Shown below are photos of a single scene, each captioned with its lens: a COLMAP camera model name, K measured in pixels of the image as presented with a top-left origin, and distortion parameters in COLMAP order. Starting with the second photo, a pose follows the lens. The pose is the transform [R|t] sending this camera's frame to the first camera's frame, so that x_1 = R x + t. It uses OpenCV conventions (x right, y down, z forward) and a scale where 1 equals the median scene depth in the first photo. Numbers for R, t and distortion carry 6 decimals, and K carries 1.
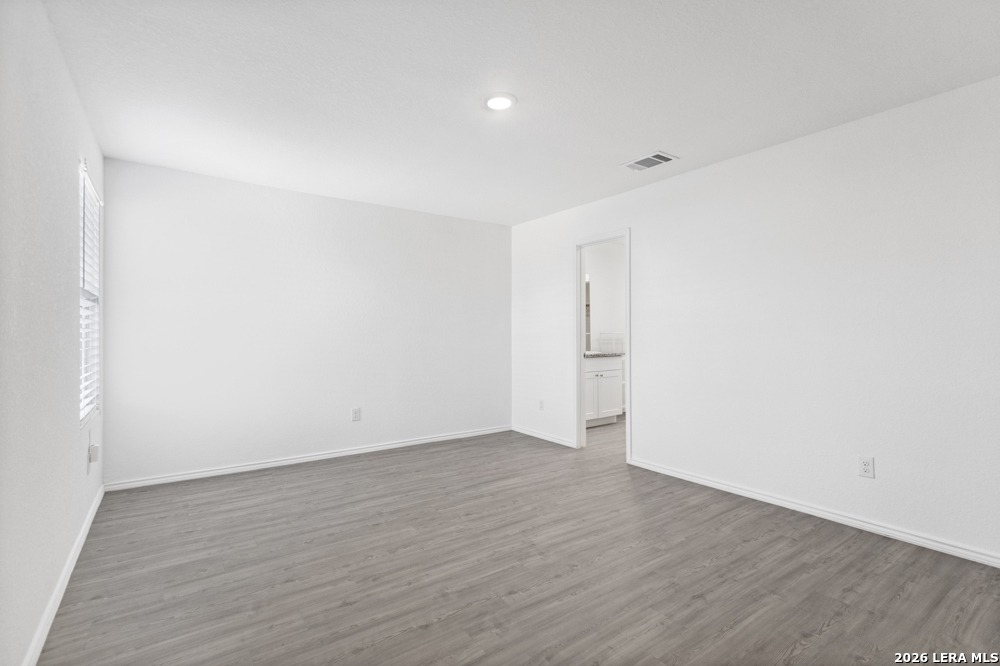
lens RADIAL K [[464.6, 0, 498.9], [0, 464.6, 333.5], [0, 0, 1]] dist [0.000357, 0.001082]
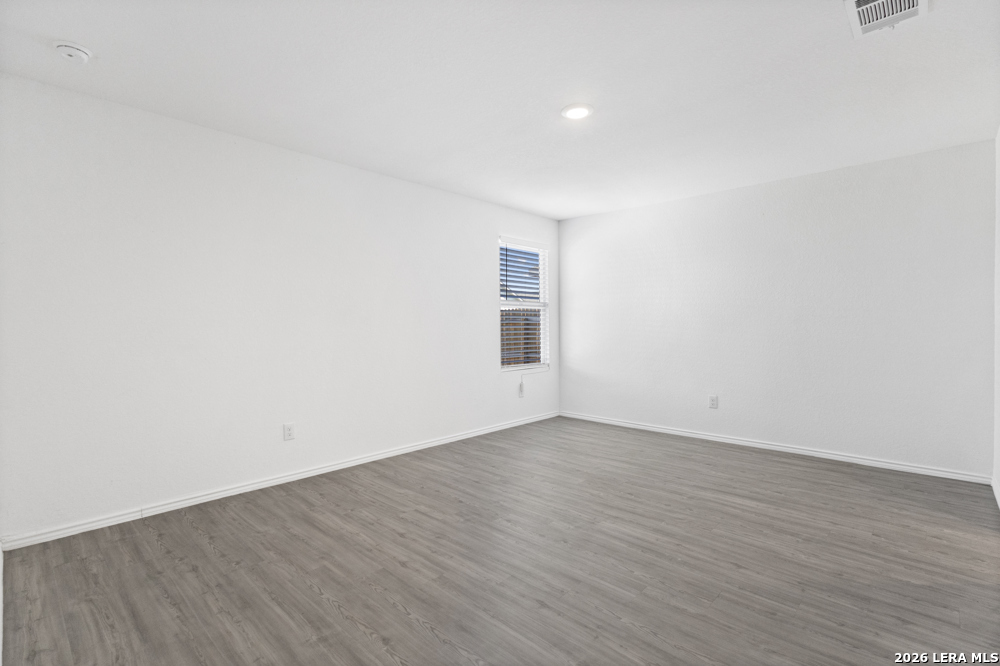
lens RADIAL K [[464.6, 0, 498.9], [0, 464.6, 333.5], [0, 0, 1]] dist [0.000357, 0.001082]
pose [[0.188688, 0.014959, -0.981923, 0.868341], [0.001892, 0.999877, 0.015596, 0.009581], [0.982035, -0.004800, 0.188637, 0.492639]]
